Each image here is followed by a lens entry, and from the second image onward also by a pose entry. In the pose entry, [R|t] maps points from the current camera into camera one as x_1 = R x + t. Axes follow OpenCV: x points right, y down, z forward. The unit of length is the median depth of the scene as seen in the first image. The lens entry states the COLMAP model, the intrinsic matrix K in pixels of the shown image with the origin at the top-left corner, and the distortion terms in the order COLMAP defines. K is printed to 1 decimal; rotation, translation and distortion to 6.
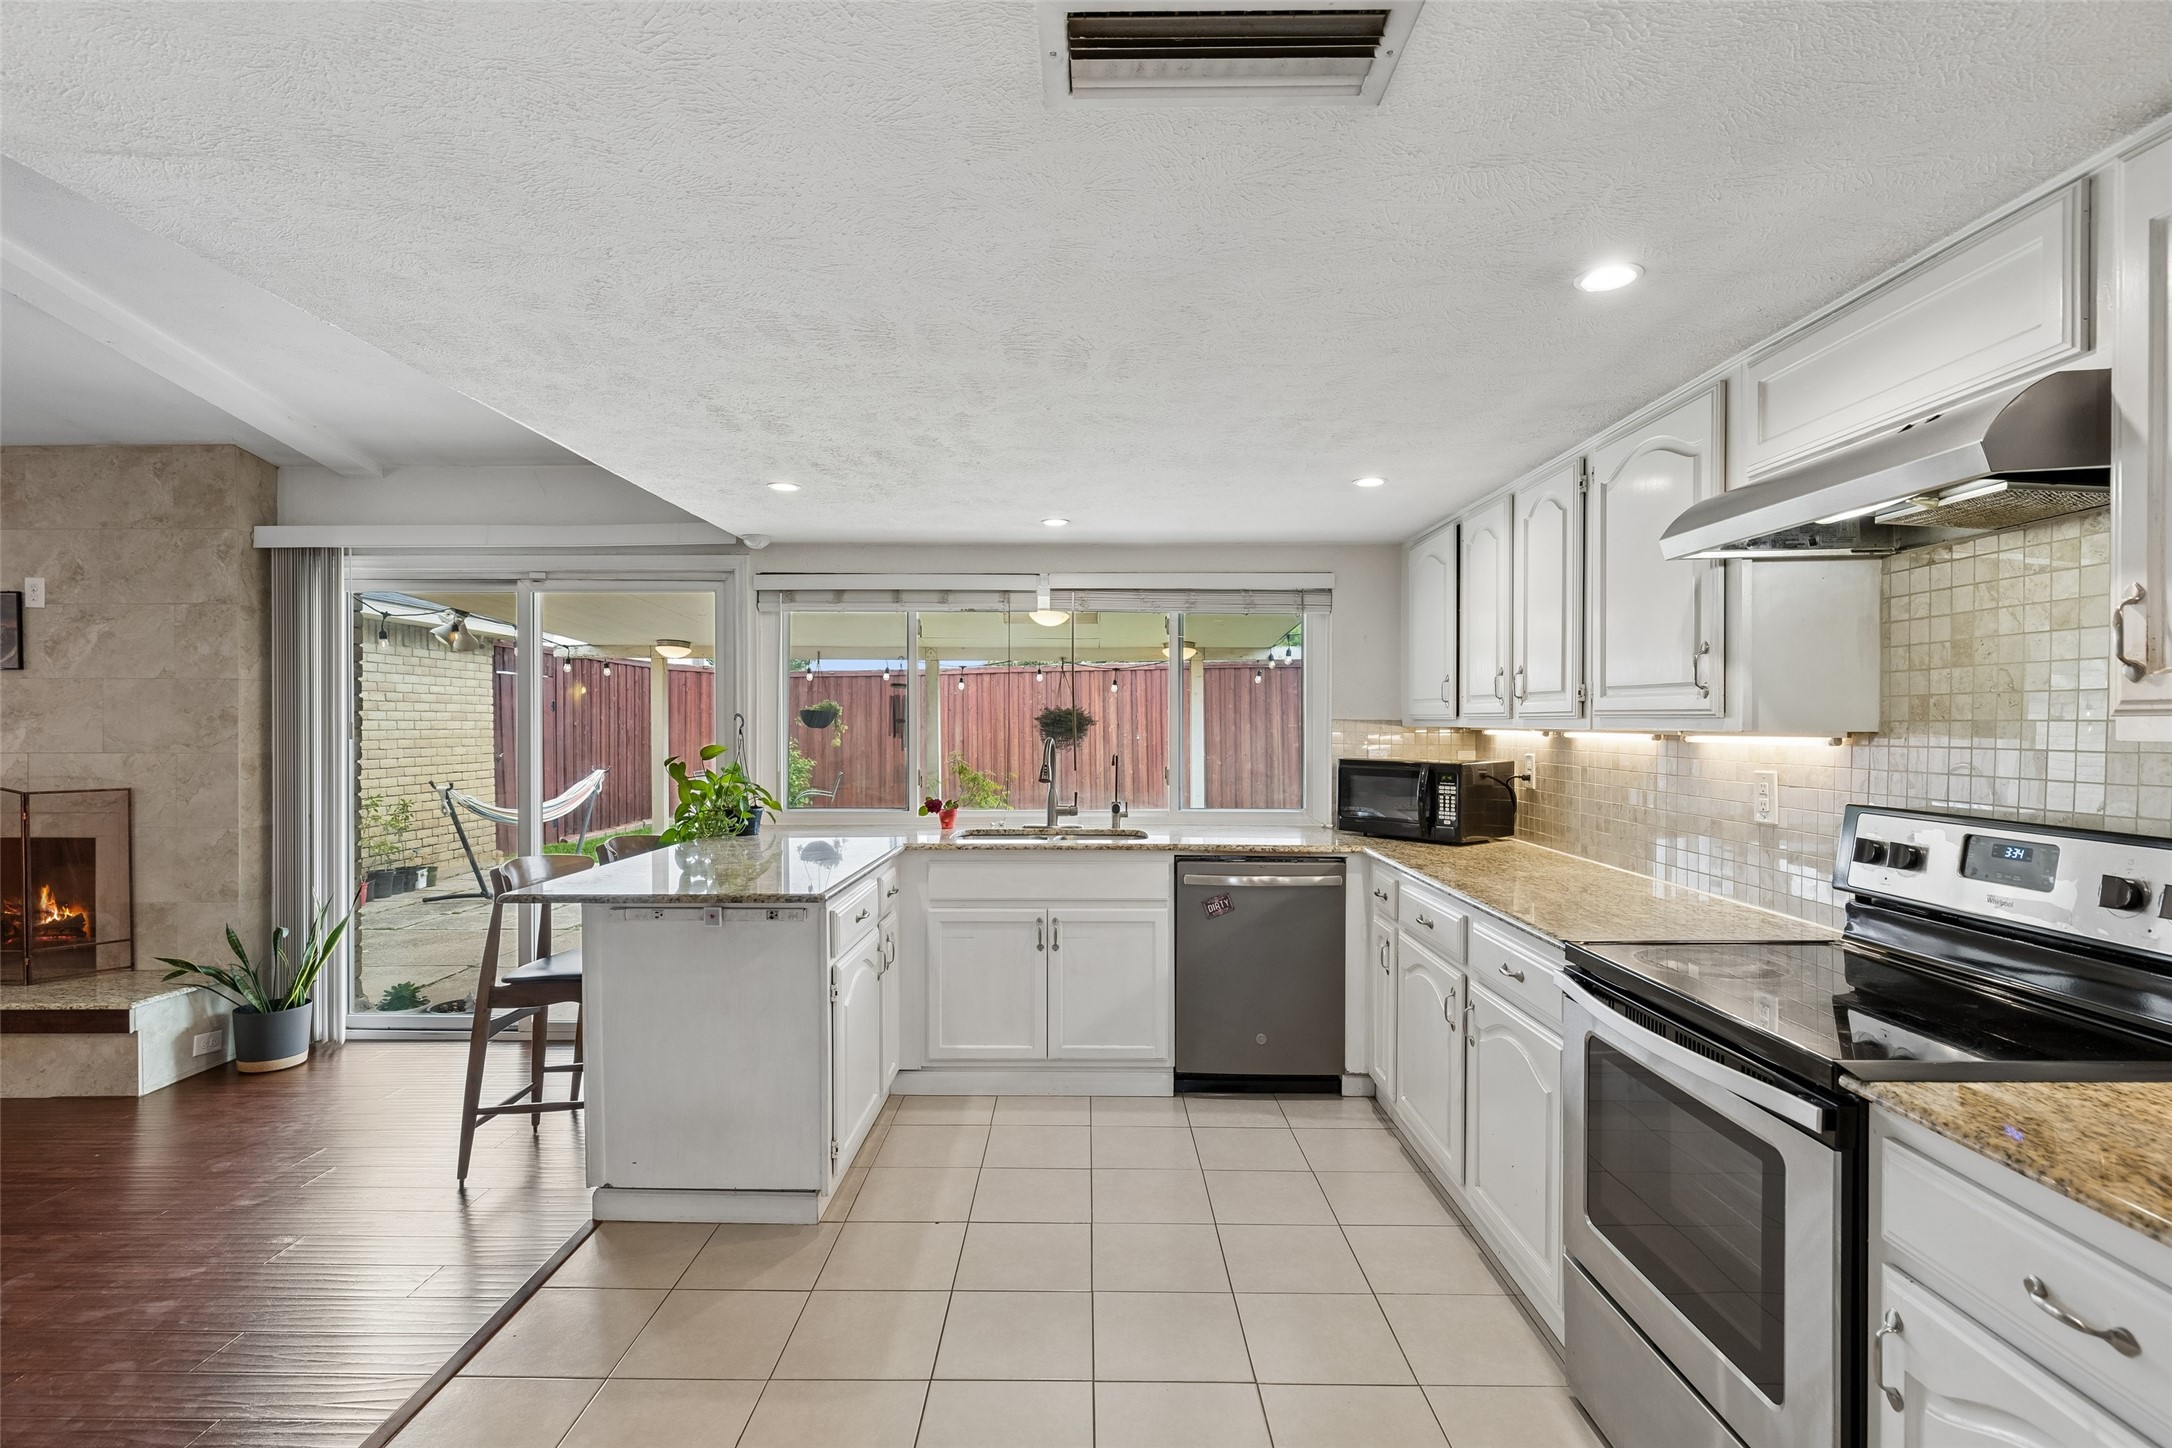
lens RADIAL K [[1035.5, 0, 1078.7], [0, 1035.5, 727.0], [0, 0, 1]] dist [0.001058, -0.000259]
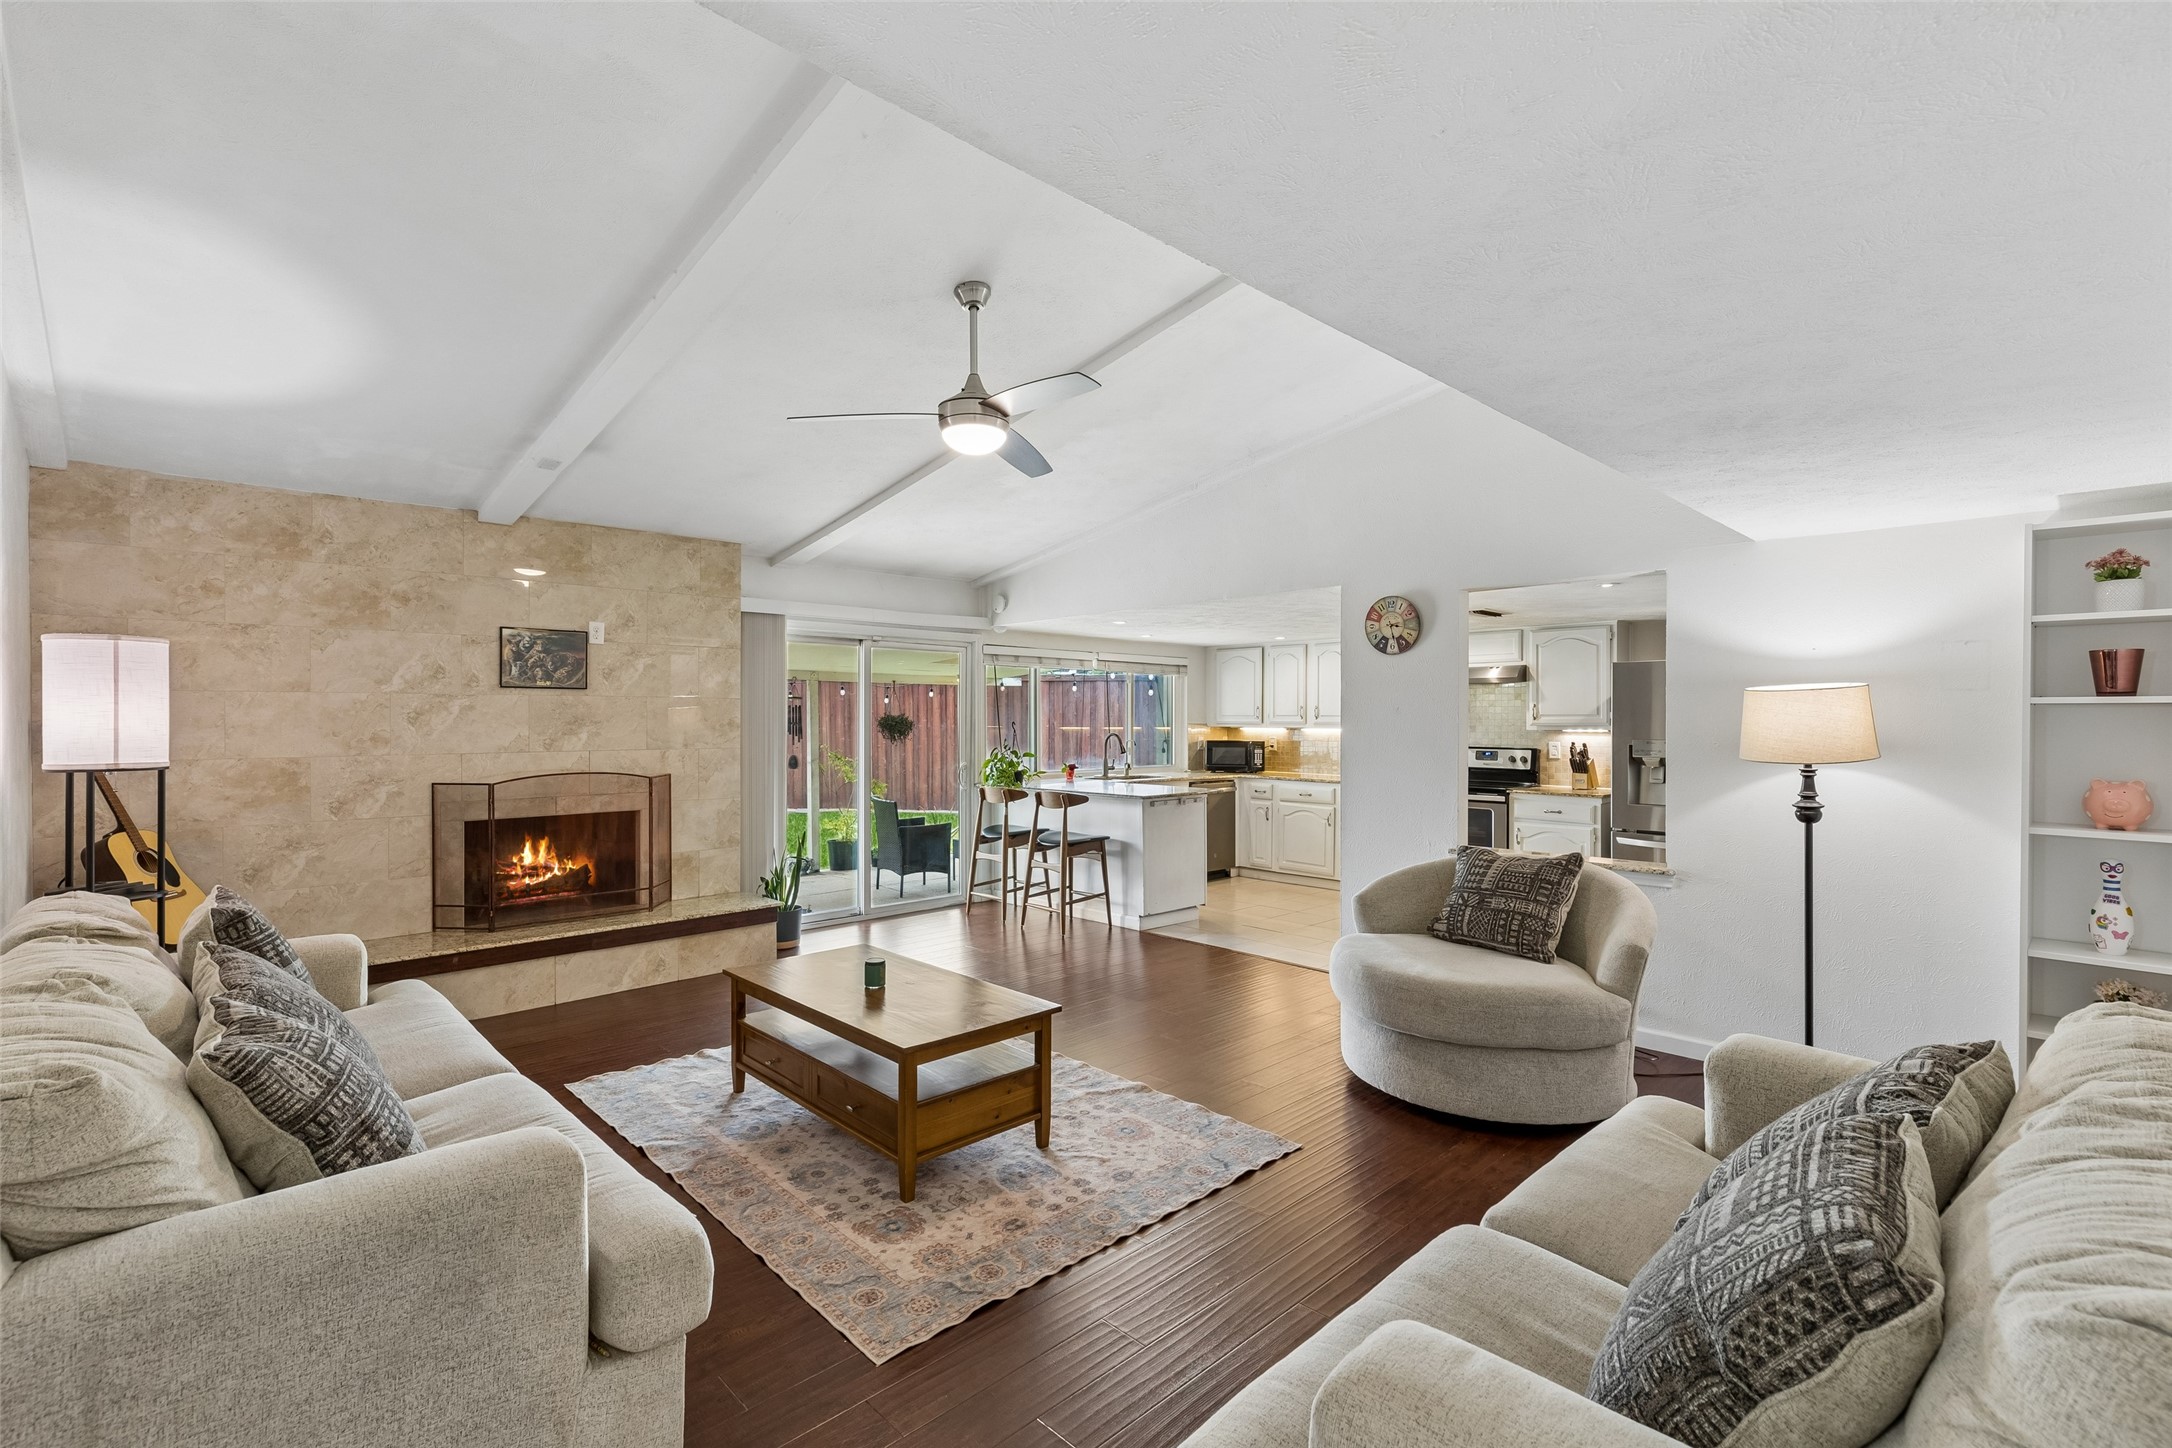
lens RADIAL K [[979.9, 0, 1077.1], [0, 979.9, 724.0], [0, 0, 1]] dist [0.005802, 0.000093]
pose [[0.714086, -0.002845, 0.700053, -1.637476], [0.002323, 0.999996, 0.001694, -0.012184], [-0.700055, 0.000417, 0.714089, -0.407061]]
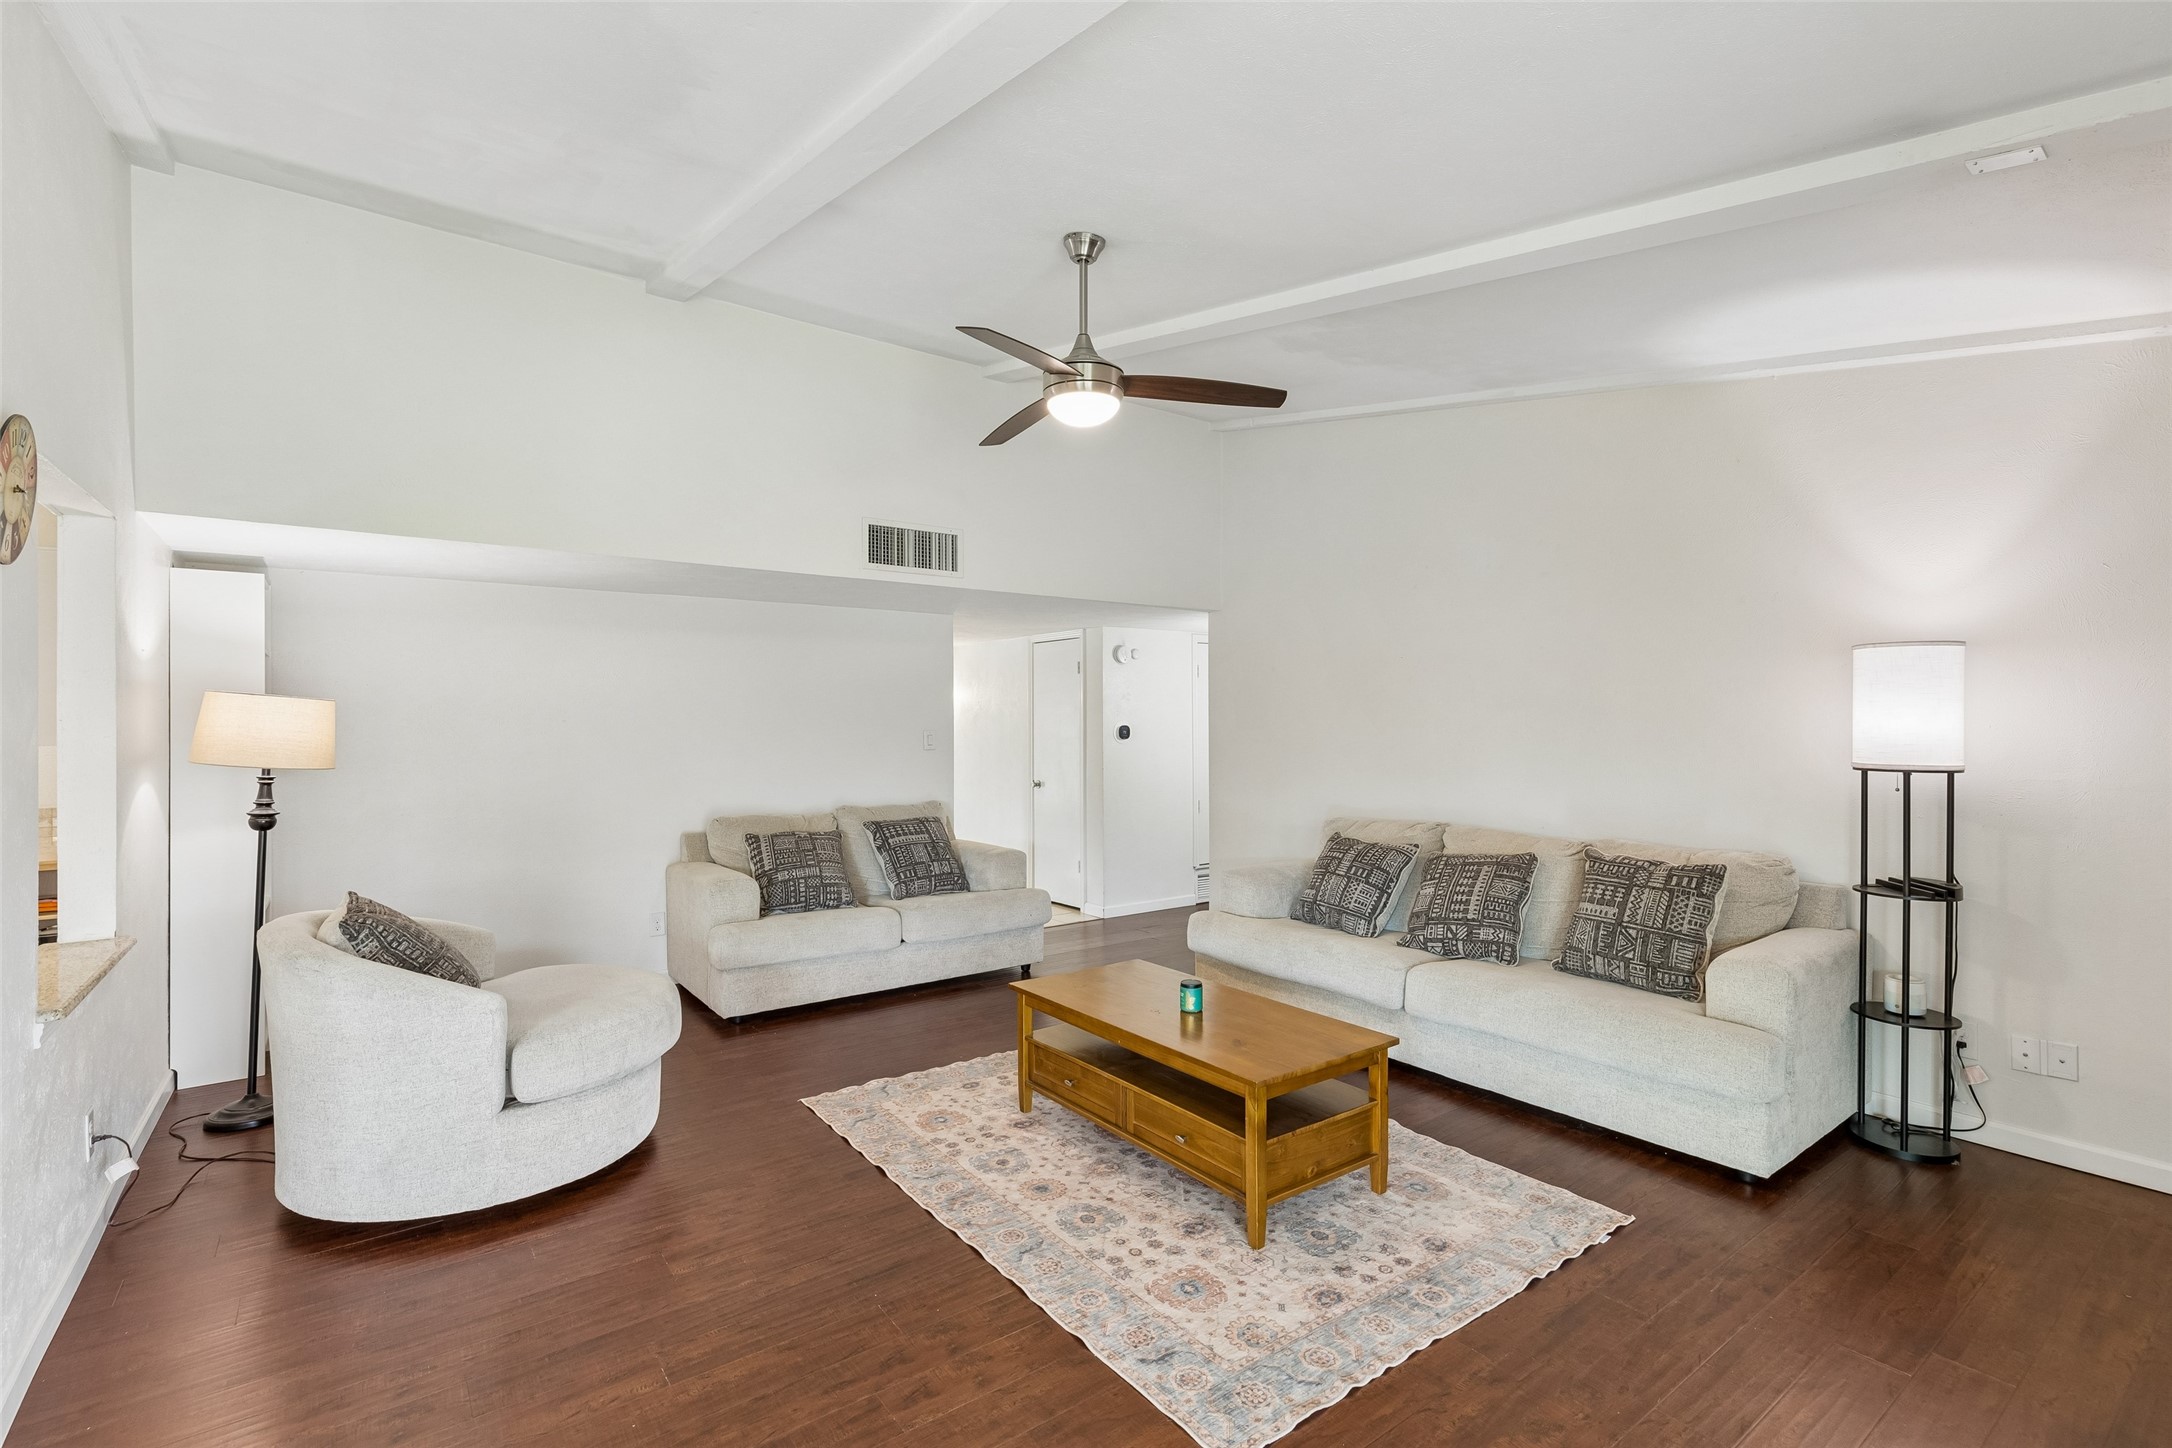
lens RADIAL K [[979.9, 0, 1077.1], [0, 979.9, 724.0], [0, 0, 1]] dist [0.005802, 0.000093]
pose [[-0.796253, 0.005827, -0.604936, -0.525839], [0.001532, 0.999970, 0.007615, -0.022999], [0.604962, 0.005137, -0.796238, 1.012578]]
